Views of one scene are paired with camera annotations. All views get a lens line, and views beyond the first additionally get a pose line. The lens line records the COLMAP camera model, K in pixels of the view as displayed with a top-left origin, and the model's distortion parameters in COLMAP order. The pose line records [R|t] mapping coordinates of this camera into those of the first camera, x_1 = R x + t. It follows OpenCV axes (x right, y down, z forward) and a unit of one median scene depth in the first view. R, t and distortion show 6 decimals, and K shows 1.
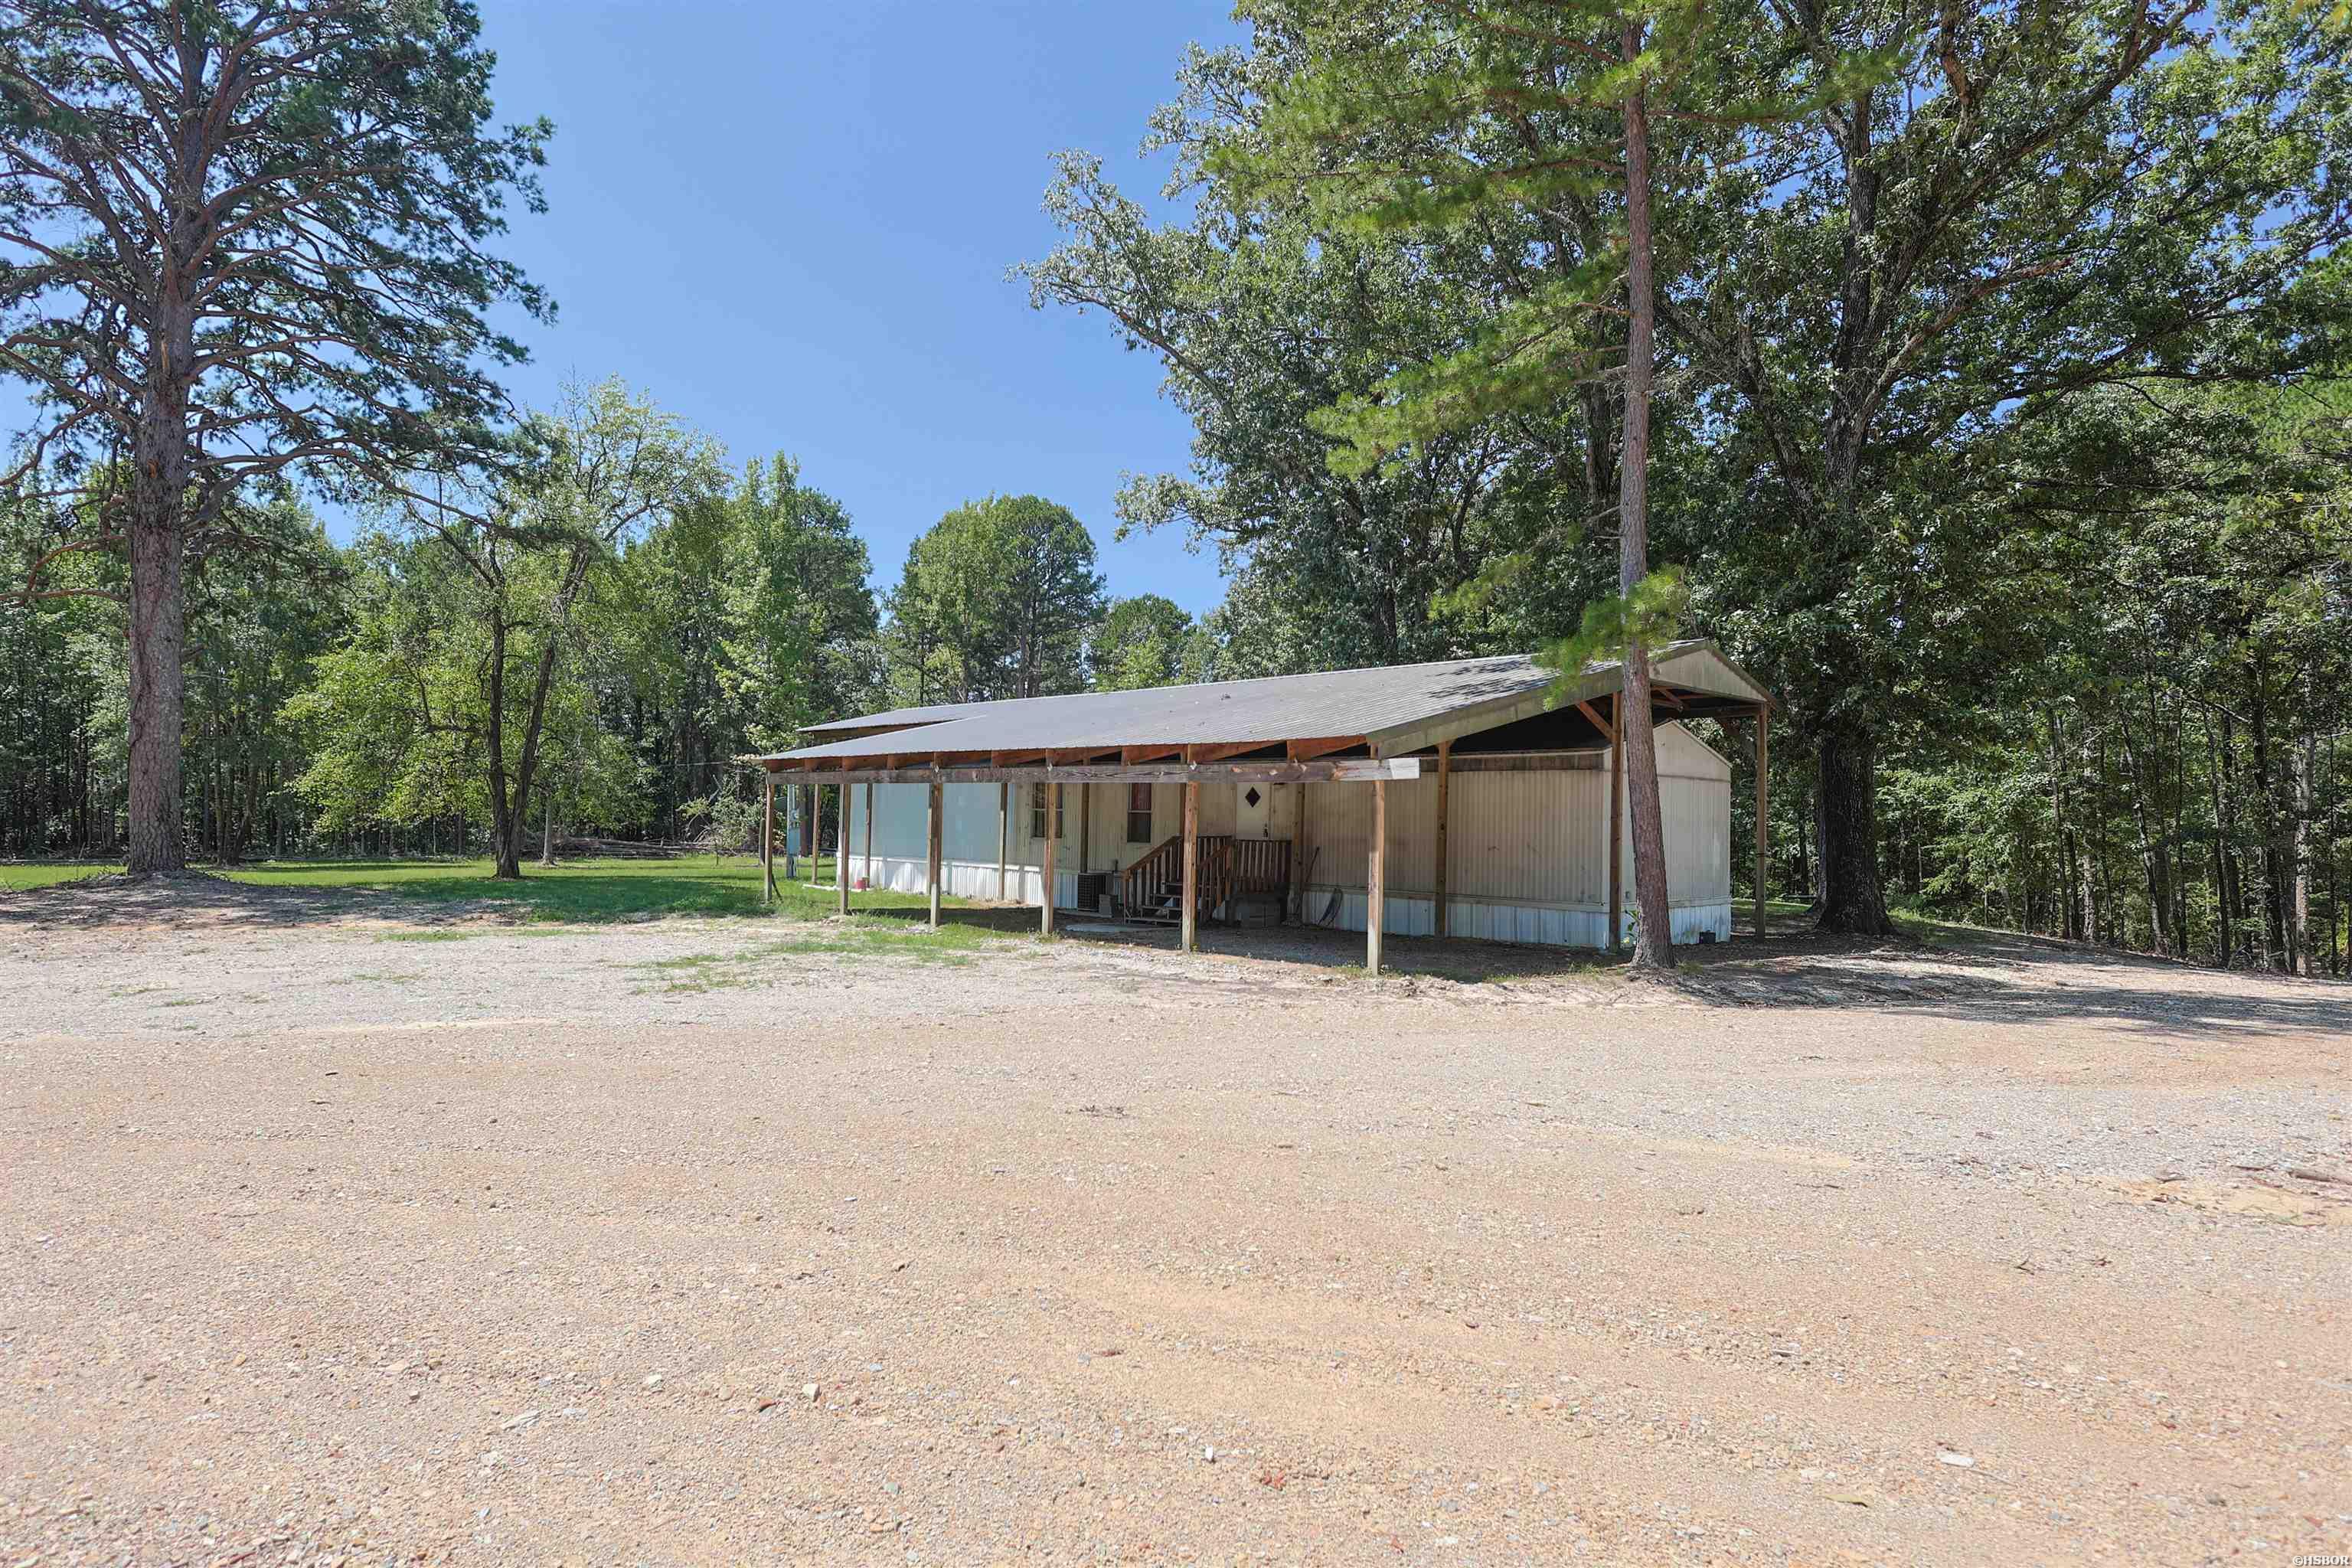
lens RADIAL K [[1178.2, 0, 1176.0], [0, 1178.2, 784.0], [0, 0, 1]] dist [0.031239, 0.000316]
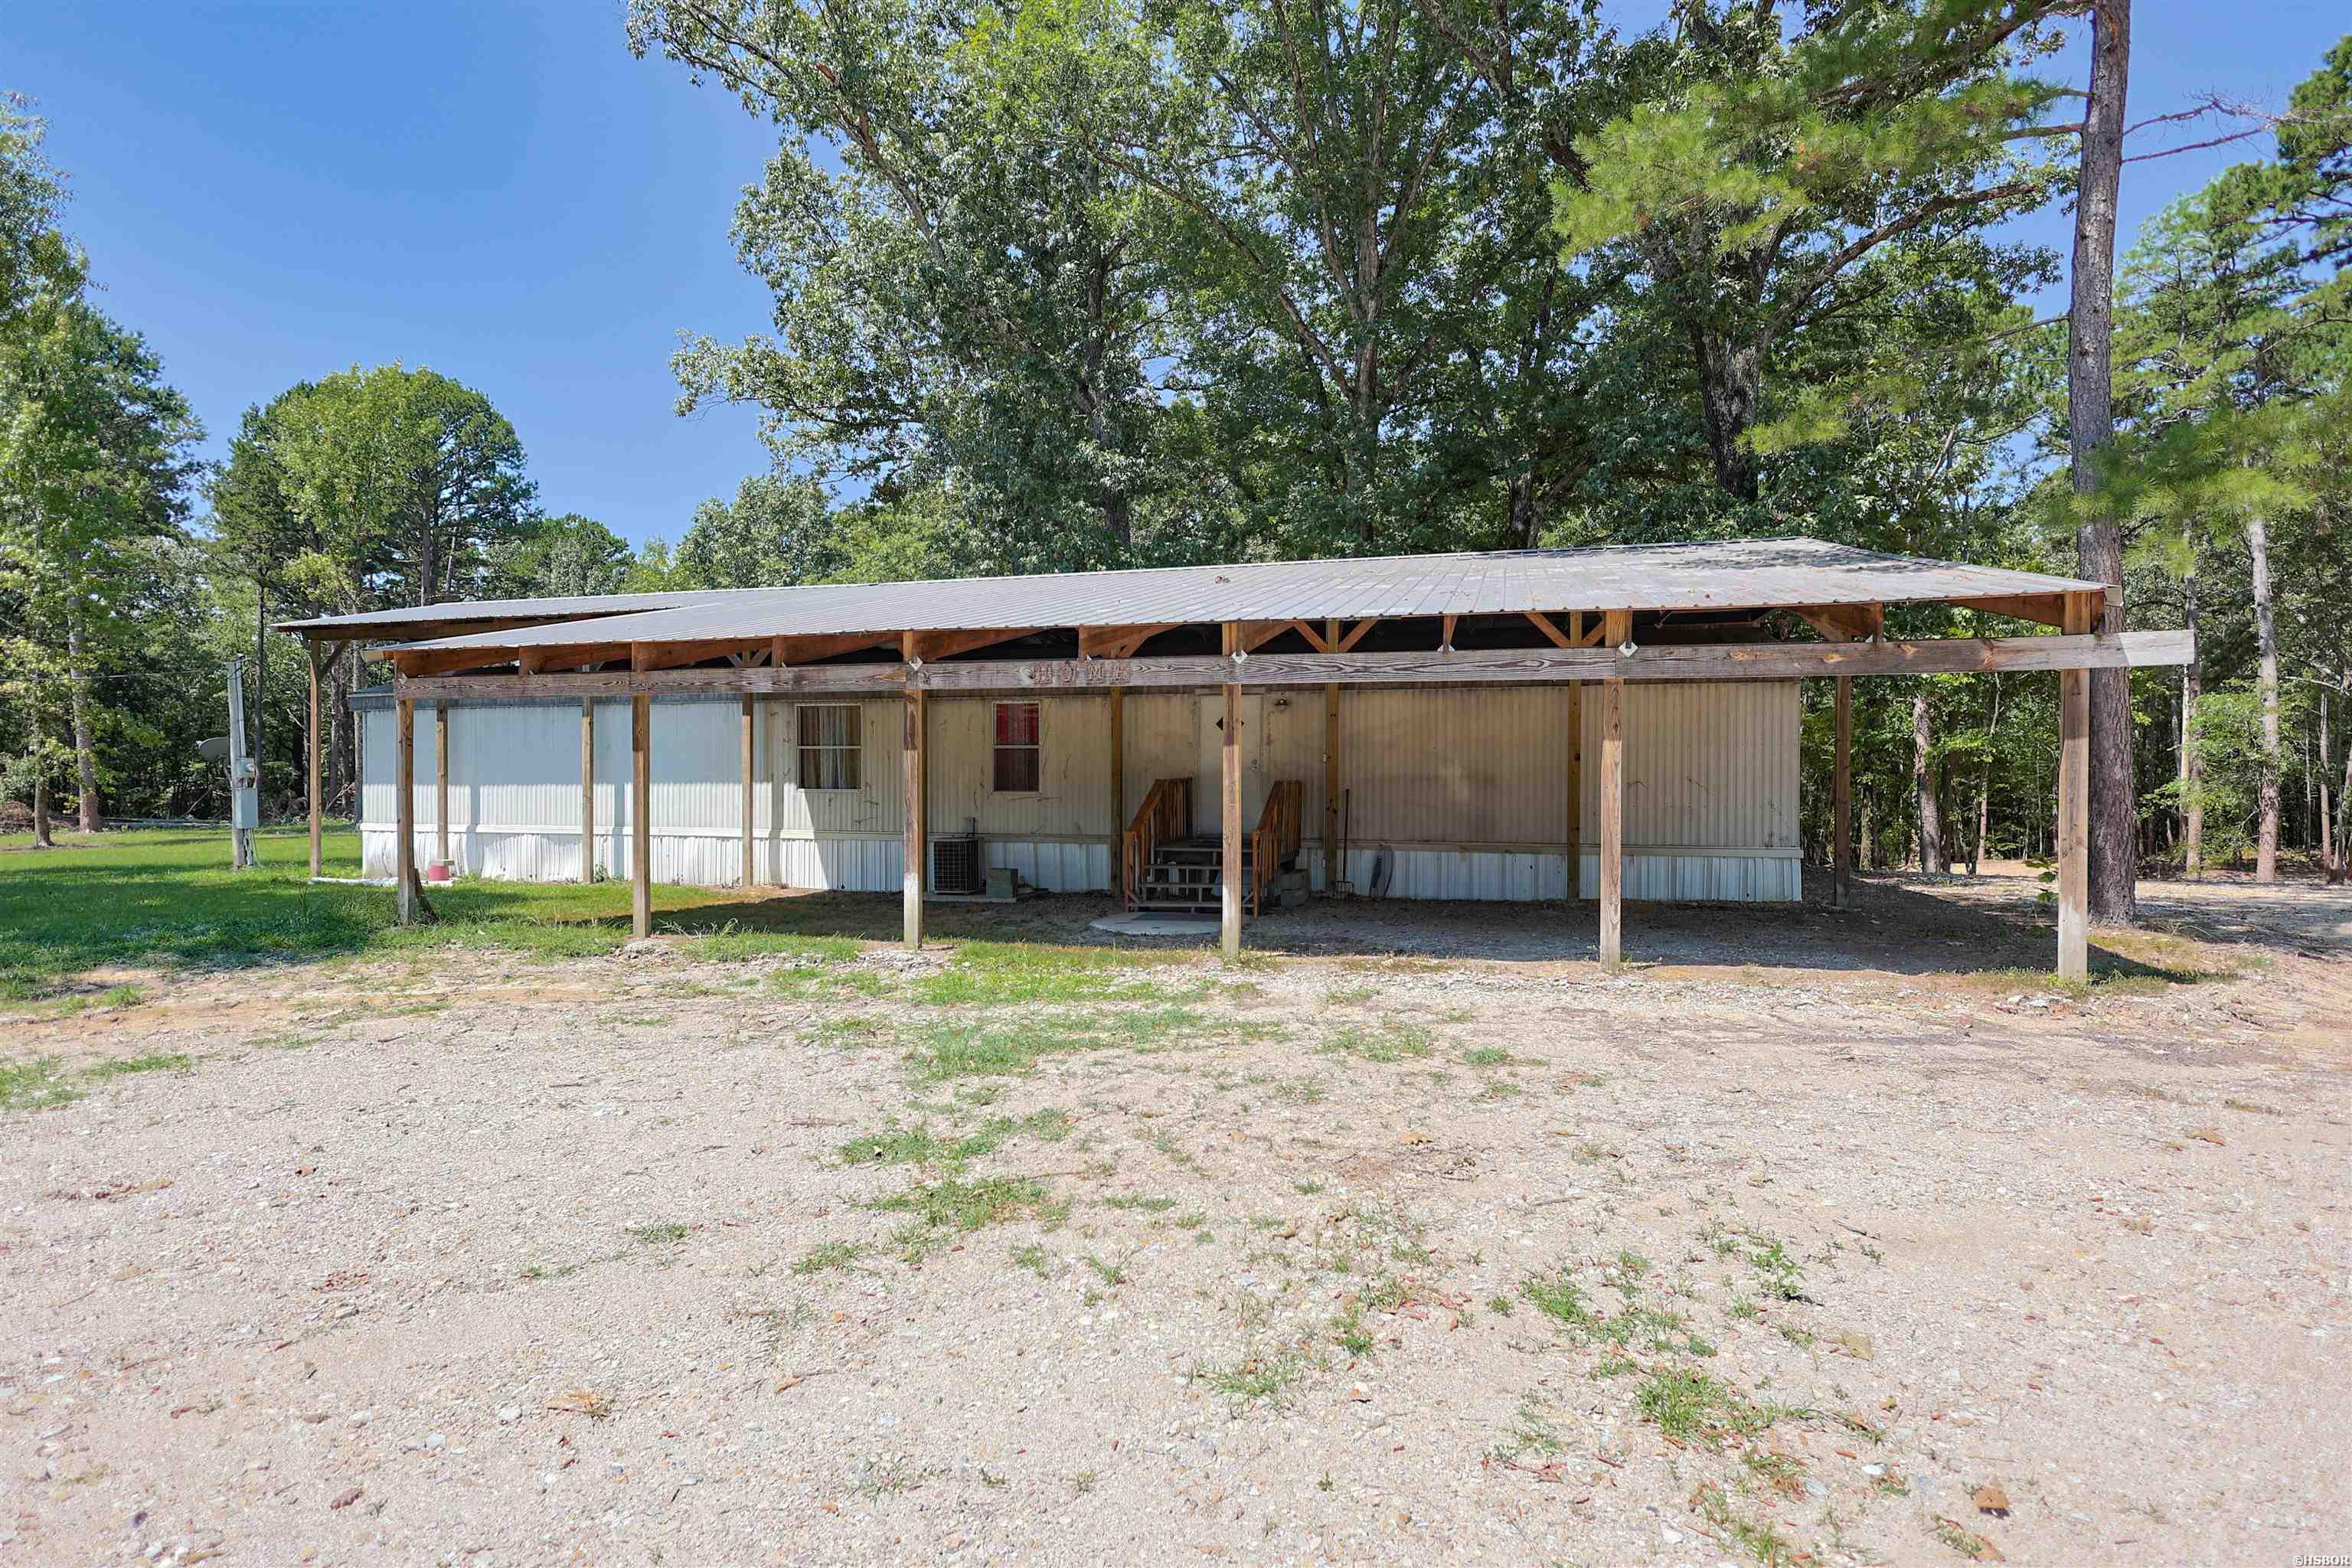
lens RADIAL K [[1170.9, 0, 1175.5], [0, 1170.9, 696.0], [0, 0, 1]] dist [0.016783, 0.000491]
pose [[0.882867, 0.013466, 0.469429, -0.229606], [0.003490, 0.999373, -0.035231, 0.015634], [-0.469609, 0.032742, 0.882267, 0.297854]]
